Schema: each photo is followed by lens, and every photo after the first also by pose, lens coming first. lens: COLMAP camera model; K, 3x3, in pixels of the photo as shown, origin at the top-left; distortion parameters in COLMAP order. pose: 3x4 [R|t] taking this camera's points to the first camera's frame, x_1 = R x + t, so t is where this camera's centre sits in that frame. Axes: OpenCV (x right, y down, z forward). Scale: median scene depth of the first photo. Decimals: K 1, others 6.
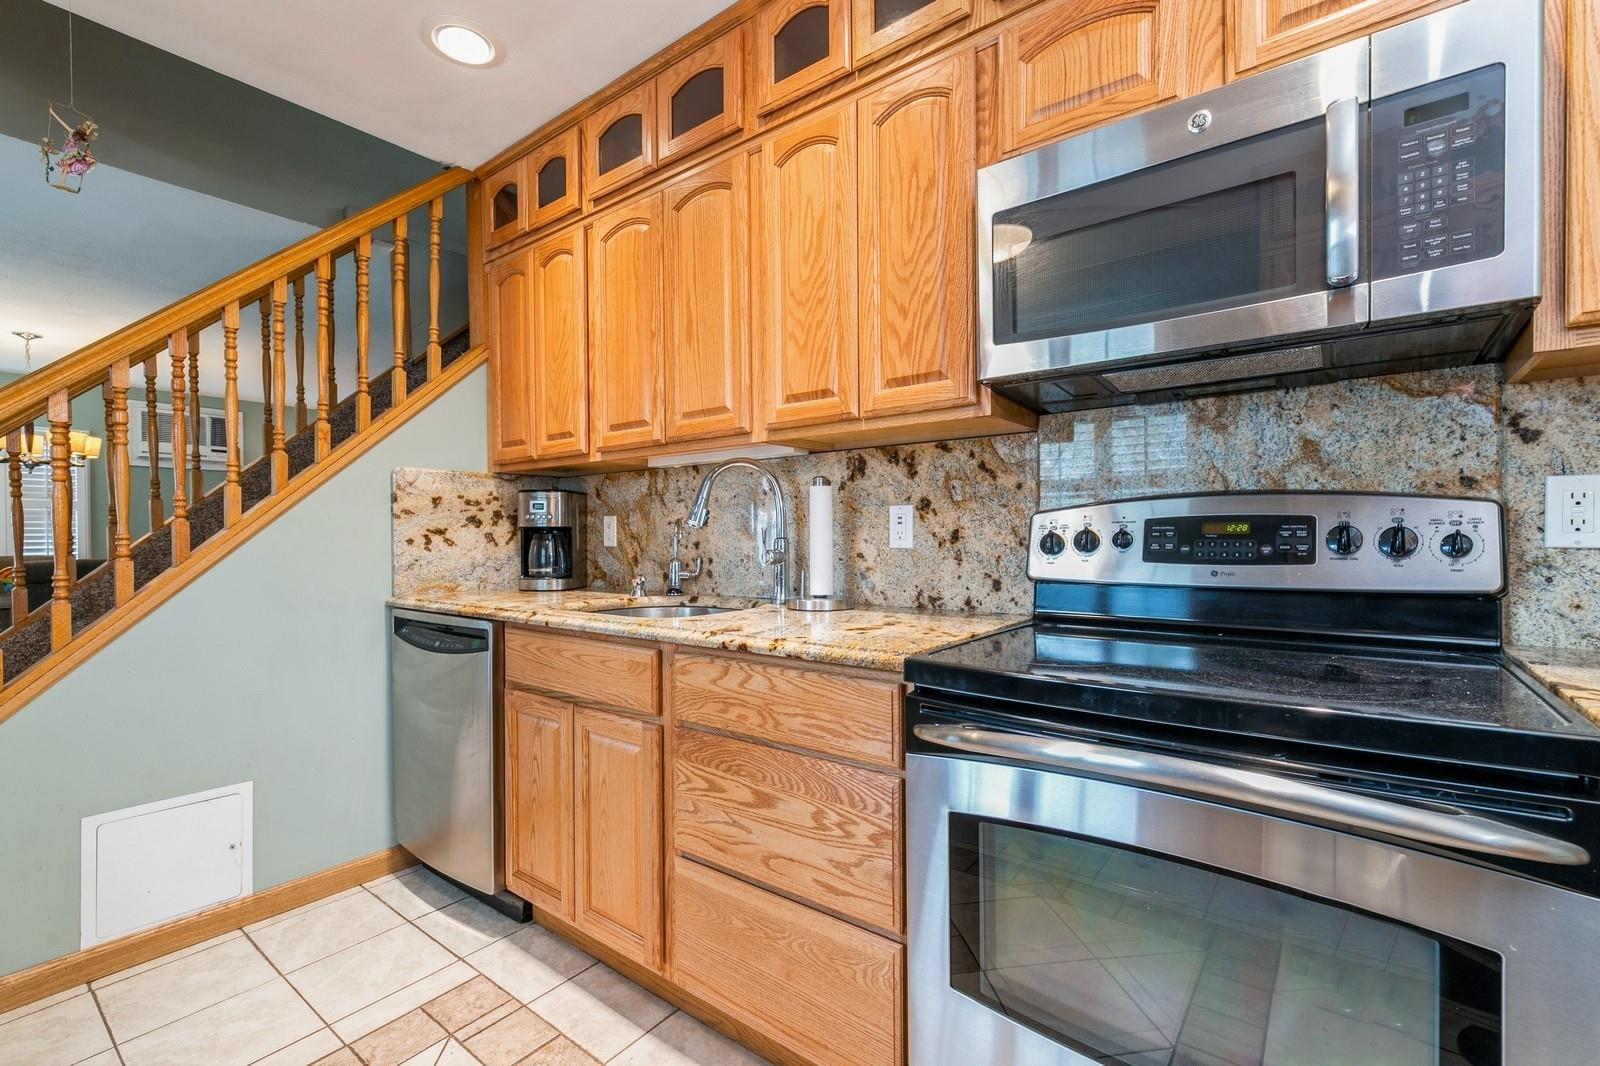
lens RADIAL K [[711.8, 0, 848.5], [0, 711.8, 542.1], [0, 0, 1]] dist [-0.001359, 0.000880]
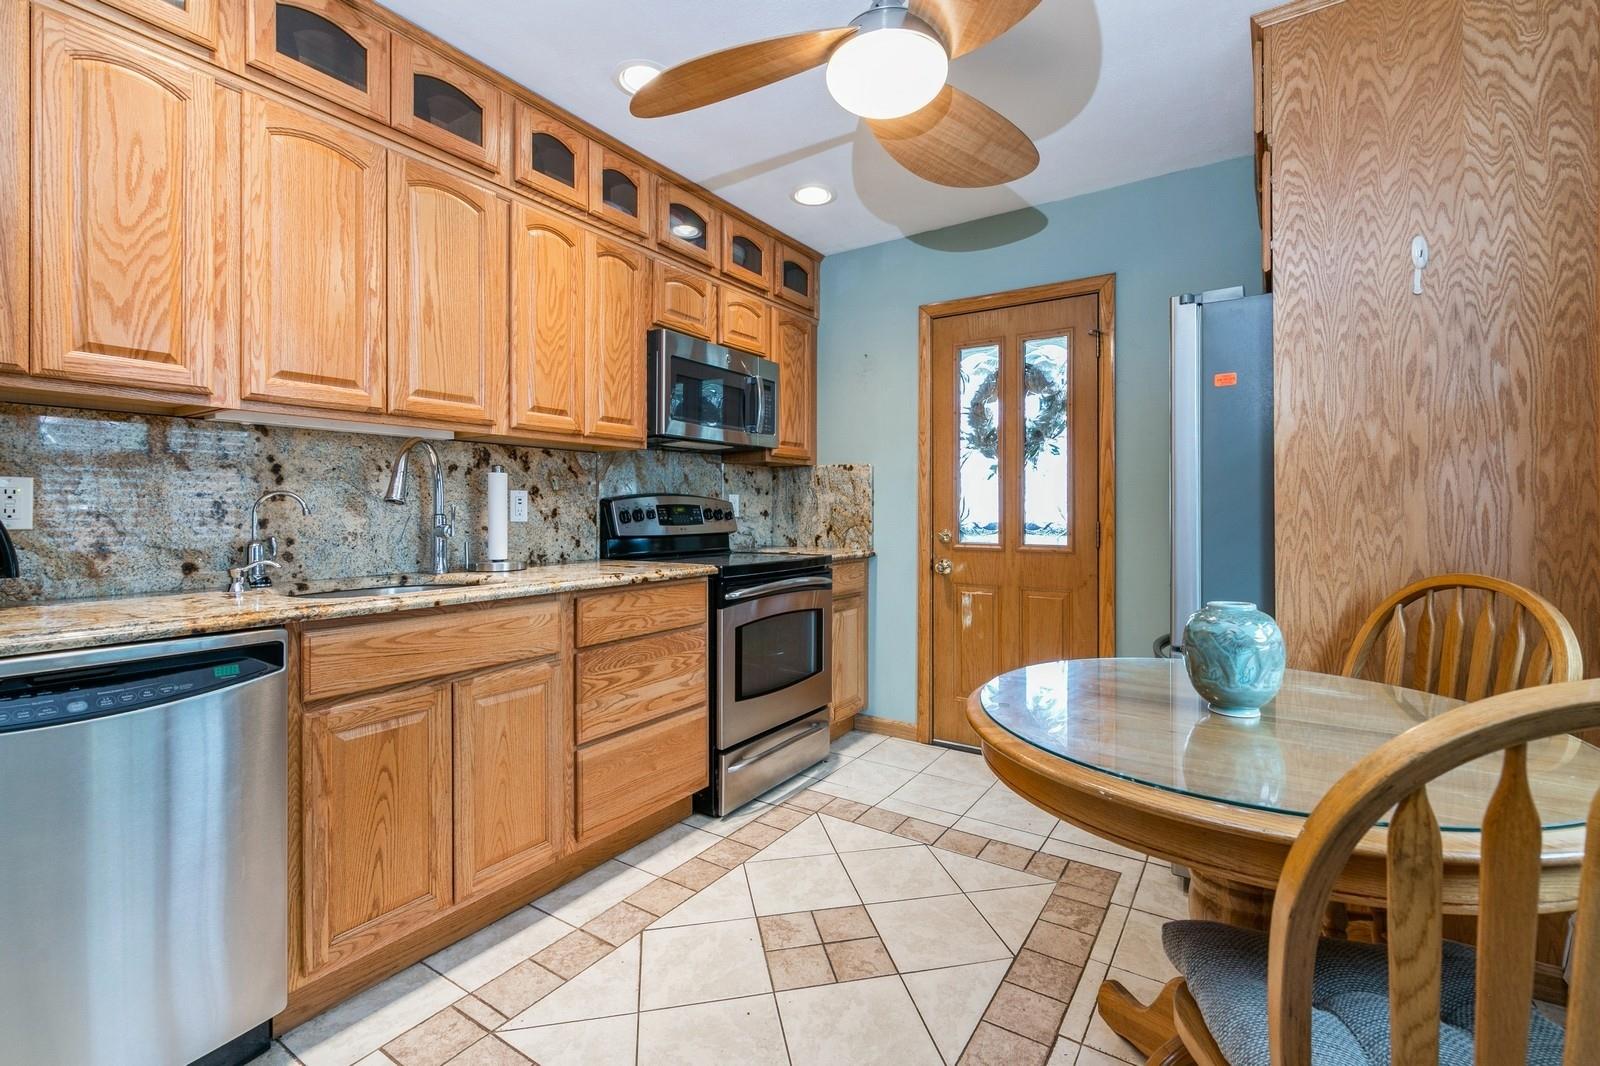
lens RADIAL K [[711.8, 0, 801.9], [0, 711.8, 517.1], [0, 0, 1]] dist [-0.001359, 0.000880]
pose [[-0.073805, -0.001400, 0.997272, -1.398700], [0.011636, 0.999930, 0.002265, 0.003214], [-0.997205, 0.011771, -0.073784, 0.586821]]
